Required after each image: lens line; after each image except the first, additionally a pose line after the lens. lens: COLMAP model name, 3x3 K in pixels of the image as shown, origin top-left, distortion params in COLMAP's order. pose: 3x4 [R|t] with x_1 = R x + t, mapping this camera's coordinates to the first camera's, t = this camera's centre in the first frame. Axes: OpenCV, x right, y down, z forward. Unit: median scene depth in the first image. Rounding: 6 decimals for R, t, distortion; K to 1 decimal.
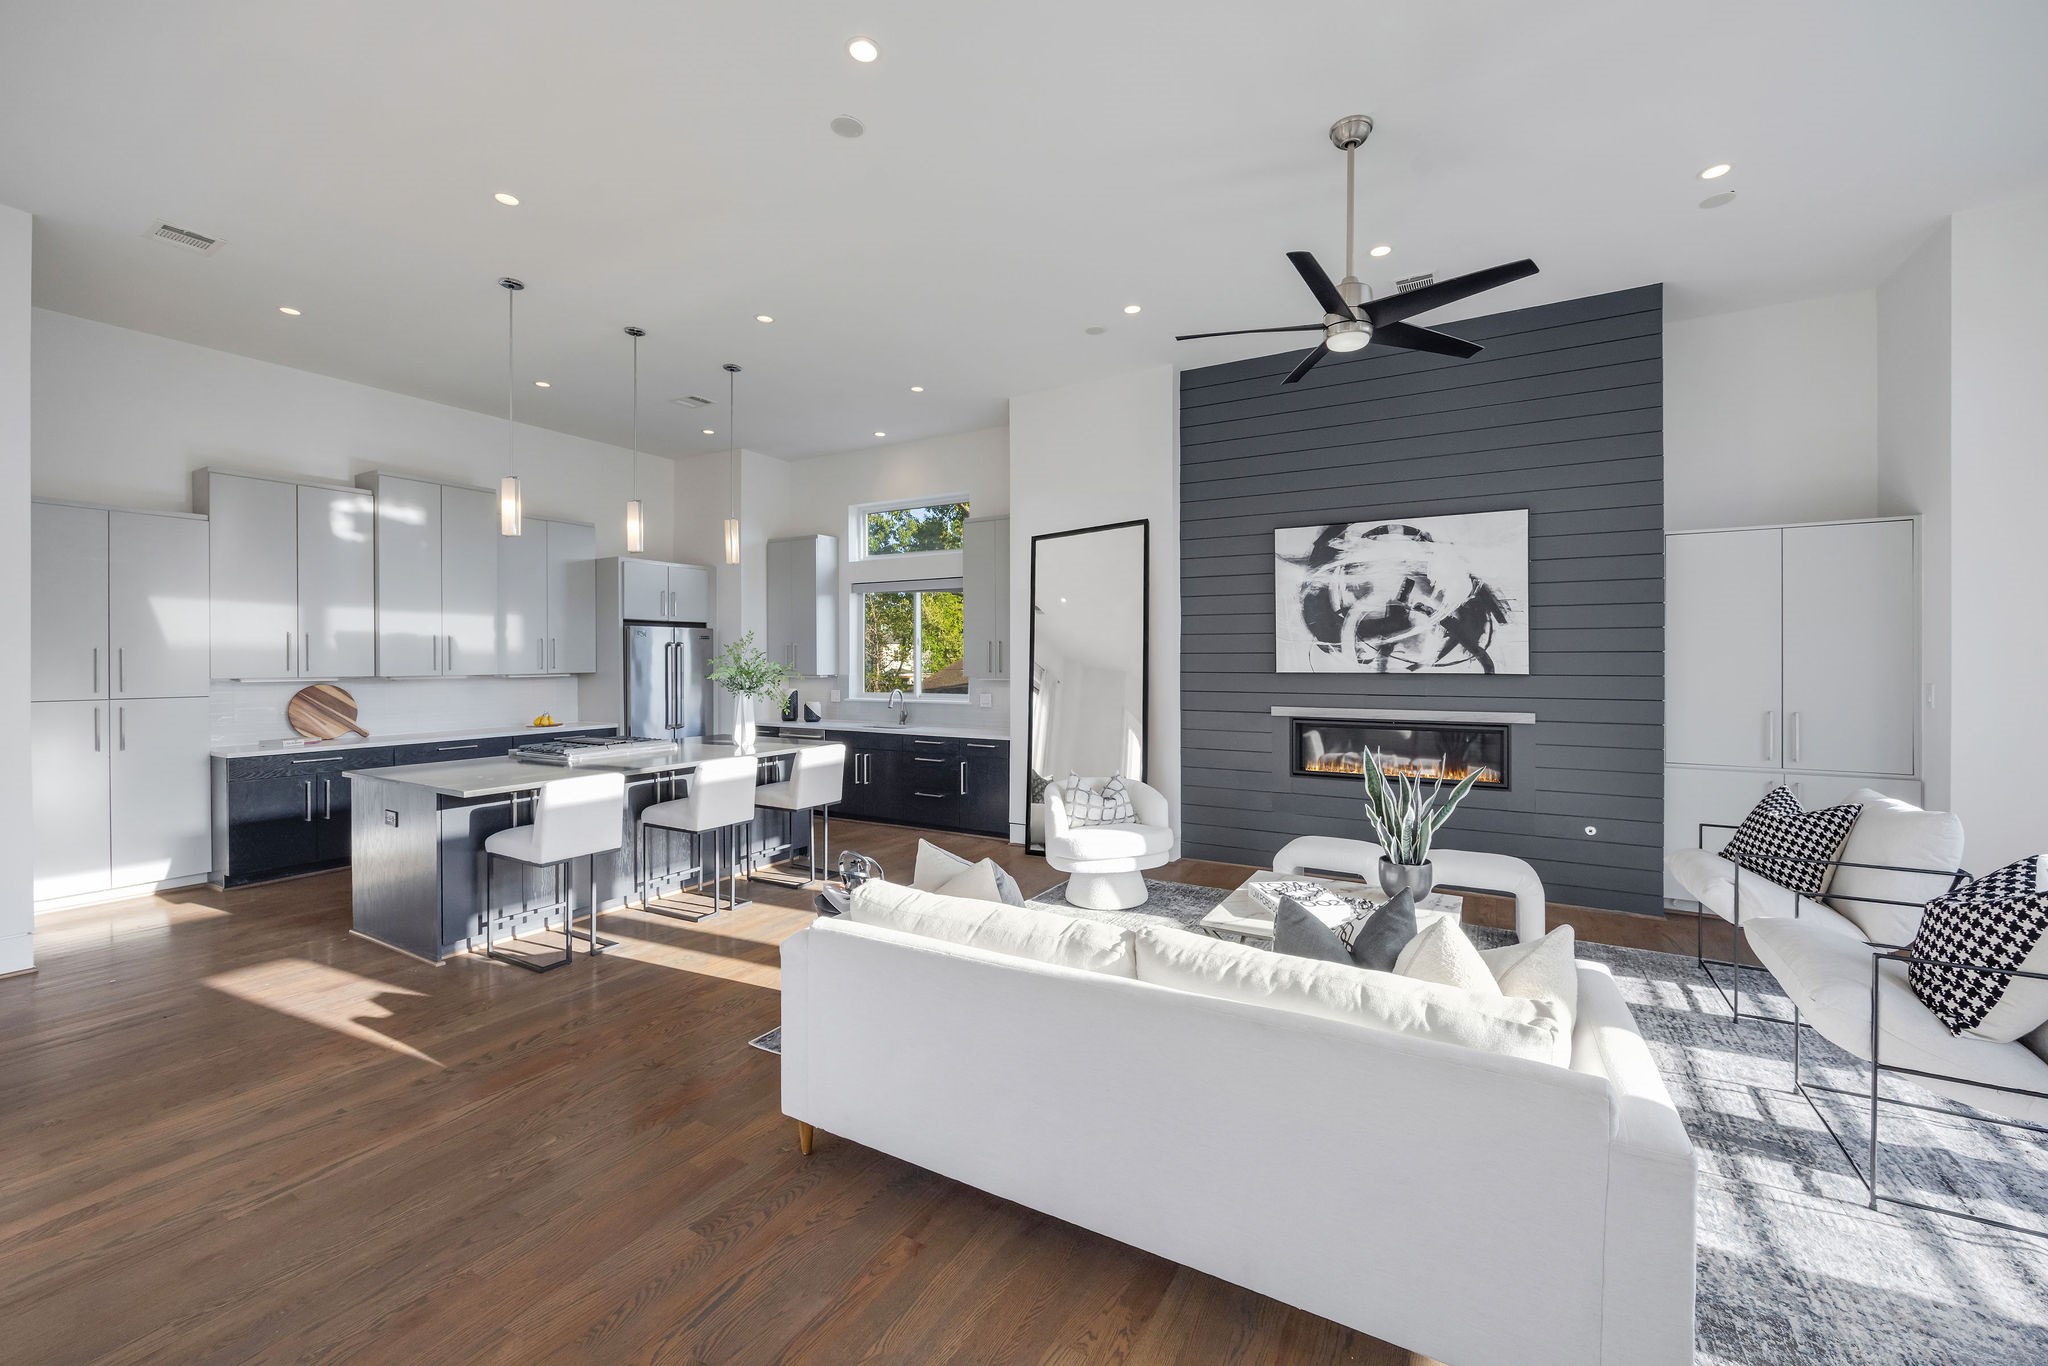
lens RADIAL K [[797.1, 0, 1017.5], [0, 797.1, 659.9], [0, 0, 1]] dist [-0.005600, 0.002107]
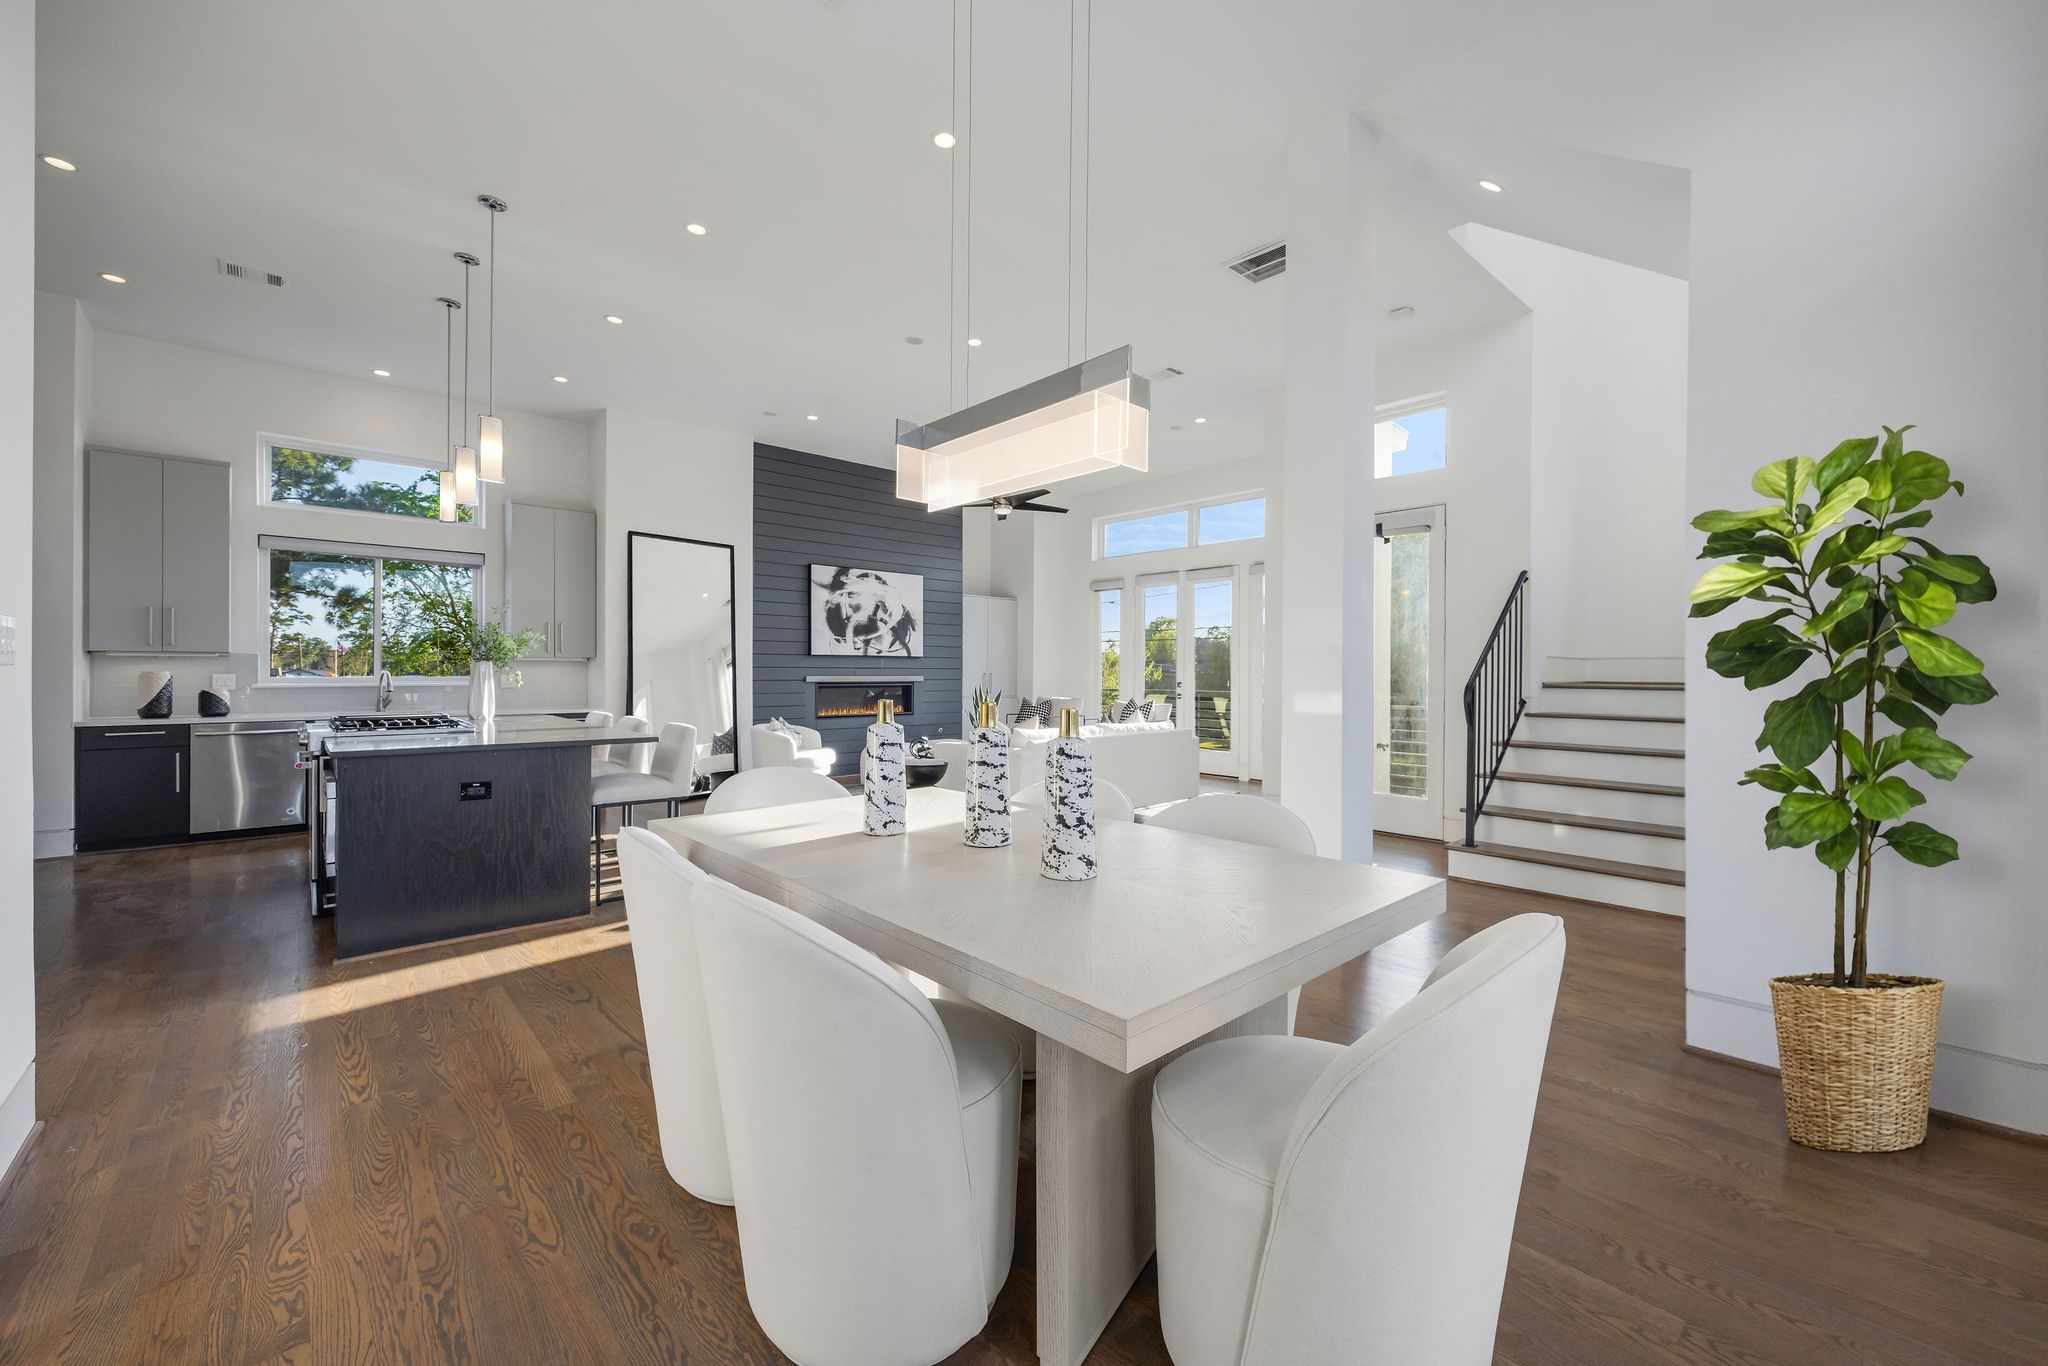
lens RADIAL K [[797.1, 0, 1018.6], [0, 797.1, 691.6], [0, 0, 1]] dist [-0.005600, 0.002107]
pose [[0.329769, -0.019271, 0.943865, -1.131849], [-0.009383, 0.999675, 0.023688, 0.052910], [-0.944015, -0.016668, 0.329481, 0.088617]]
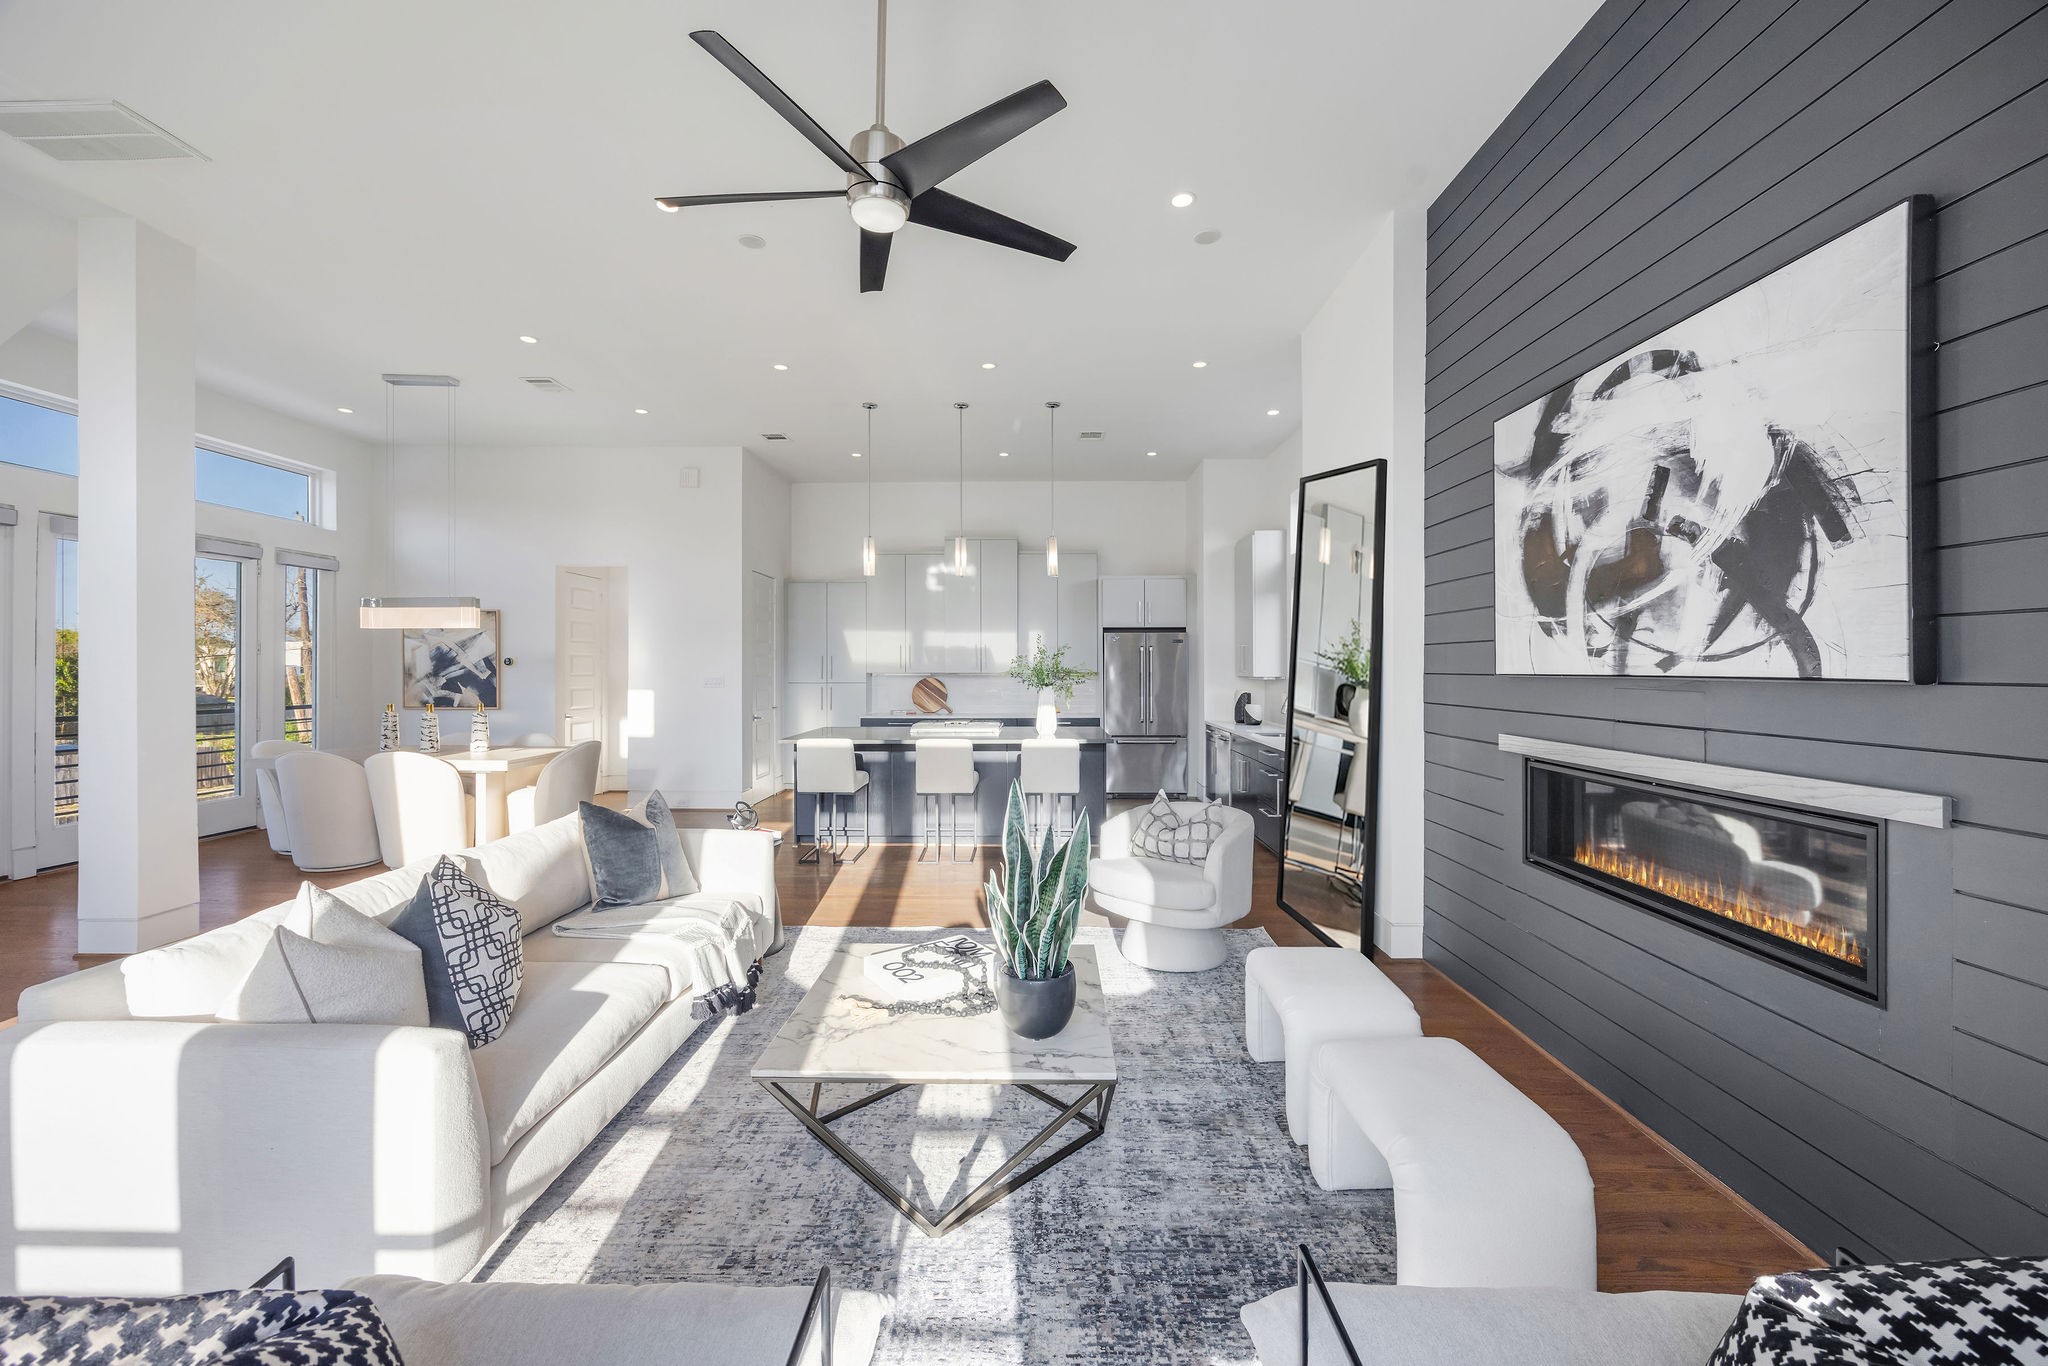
lens RADIAL K [[797.1, 0, 1037.3], [0, 797.1, 668.8], [0, 0, 1]] dist [-0.005600, 0.002107]
pose [[0.481320, 0.000283, -0.876545, 0.716899], [0.002822, 0.999994, 0.001873, 0.010807], [0.876541, -0.003375, 0.481316, 0.475035]]
